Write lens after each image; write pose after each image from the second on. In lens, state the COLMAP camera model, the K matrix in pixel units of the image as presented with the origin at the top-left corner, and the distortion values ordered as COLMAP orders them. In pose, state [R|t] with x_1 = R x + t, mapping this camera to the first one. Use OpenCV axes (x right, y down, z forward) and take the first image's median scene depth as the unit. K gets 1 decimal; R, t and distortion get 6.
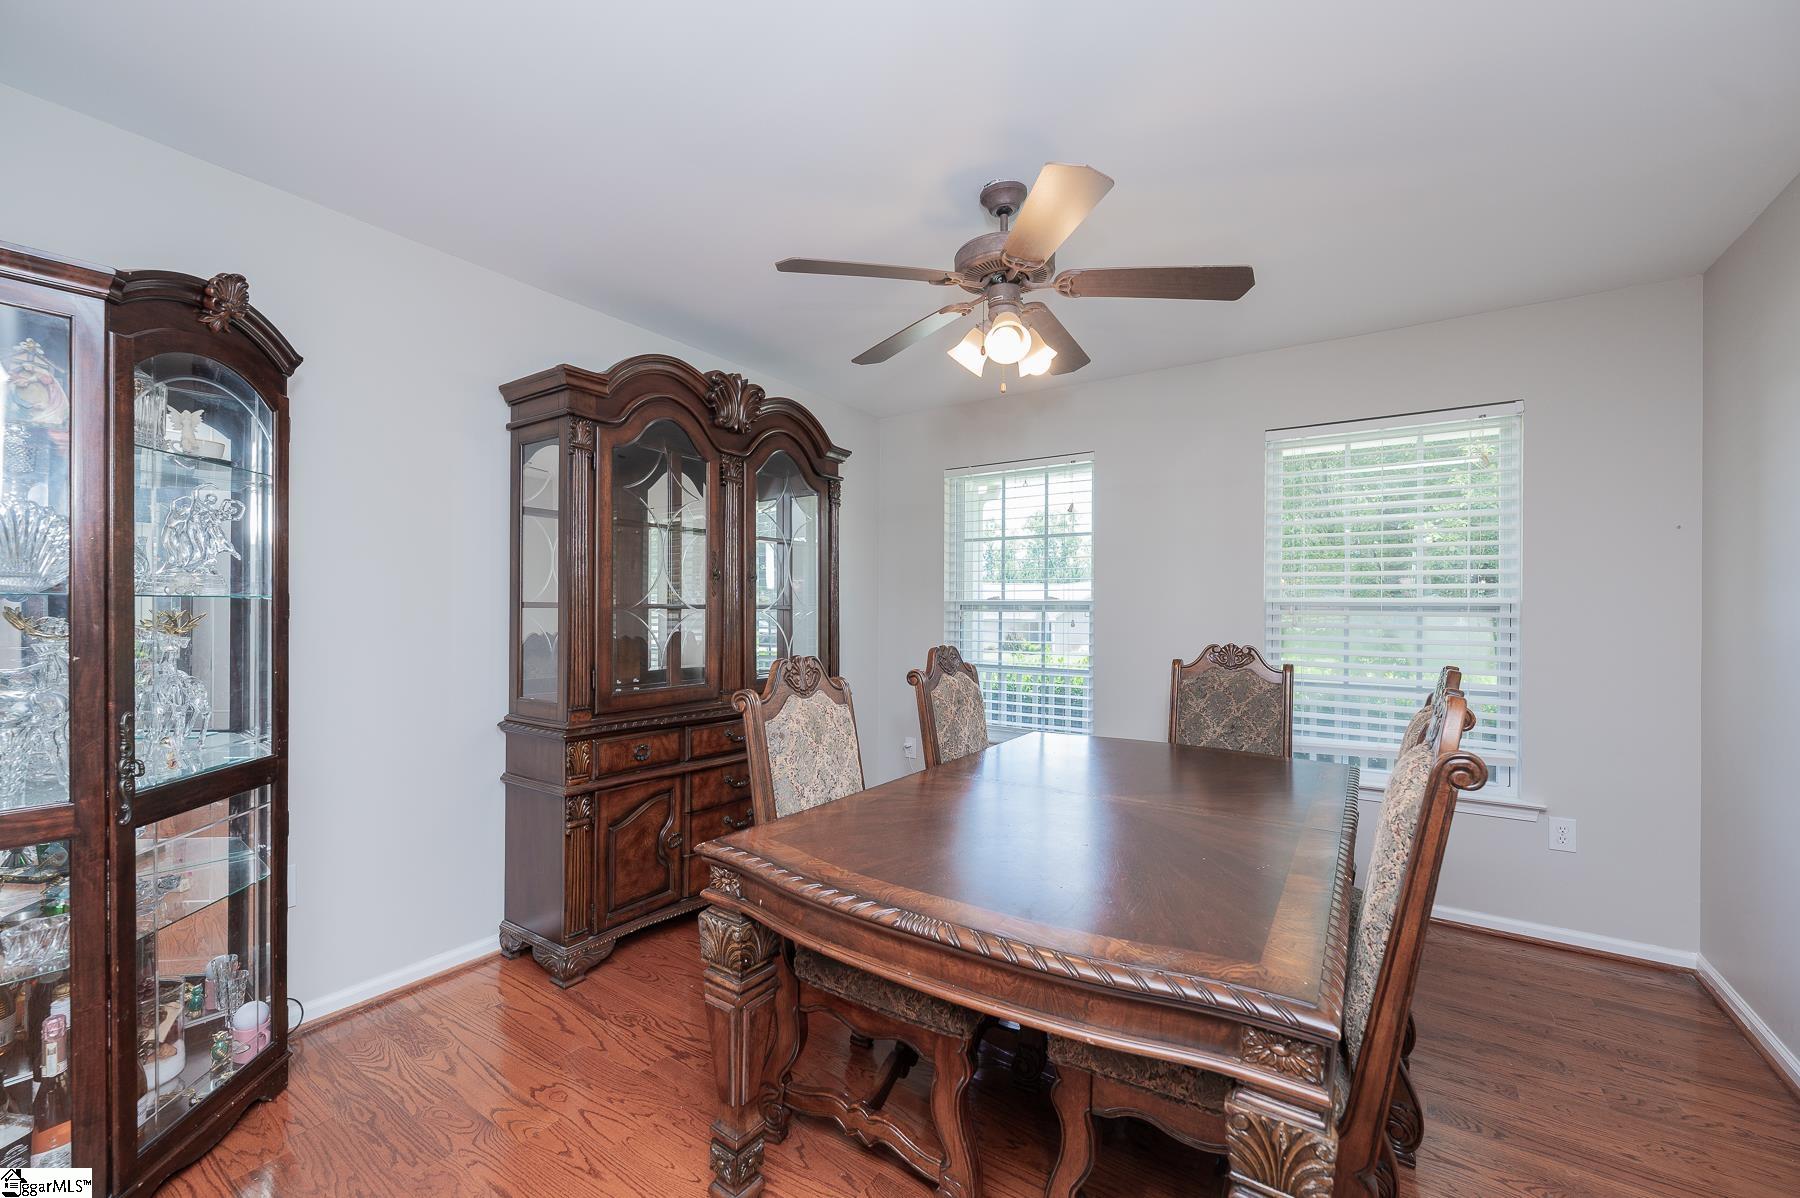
lens RADIAL K [[715.0, 0, 898.2], [0, 715.0, 601.5], [0, 0, 1]] dist [0.001292, -0.000145]
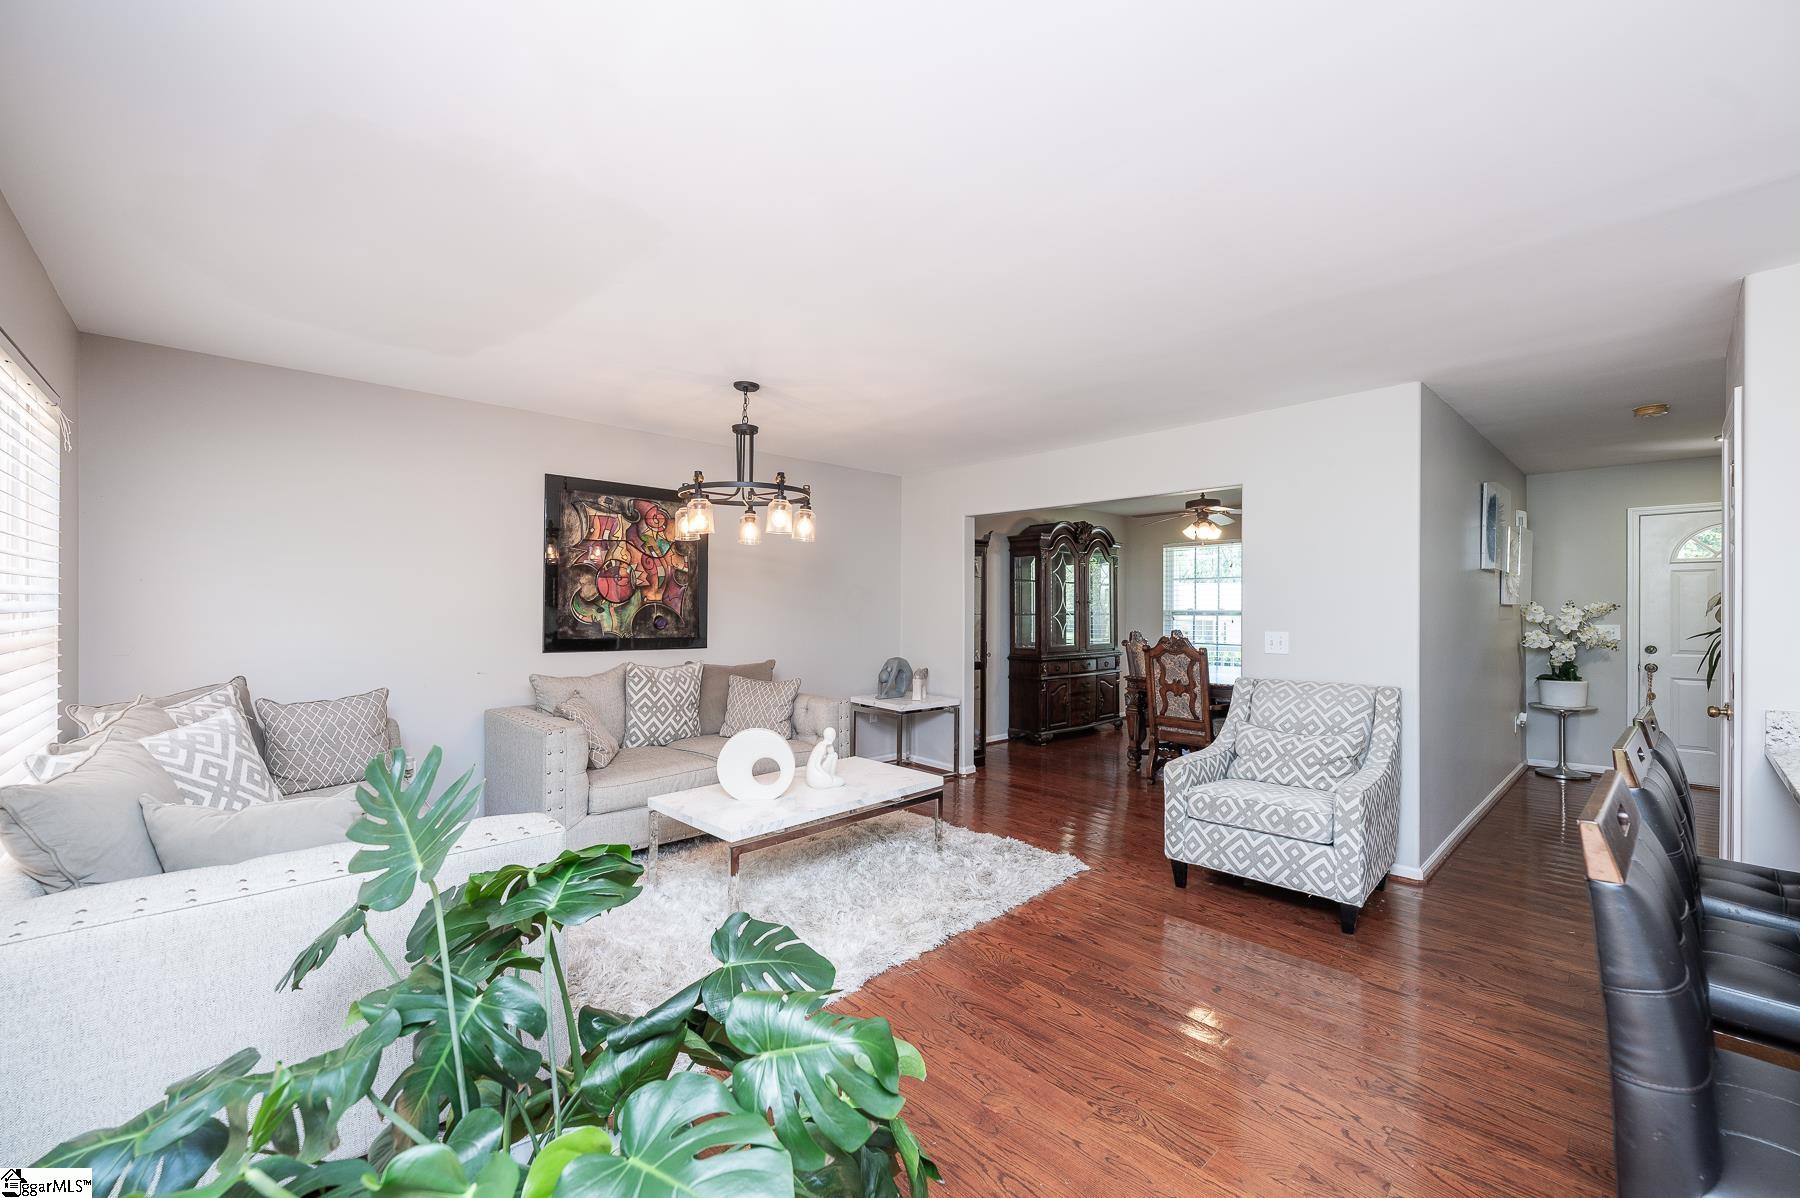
lens RADIAL K [[715.0, 0, 898.2], [0, 715.0, 601.5], [0, 0, 1]] dist [0.001292, -0.000145]
pose [[0.976656, -0.005856, -0.214728, -0.324755], [0.003918, 0.999948, -0.009449, -0.013781], [0.214772, 0.008387, 0.976628, -1.561956]]
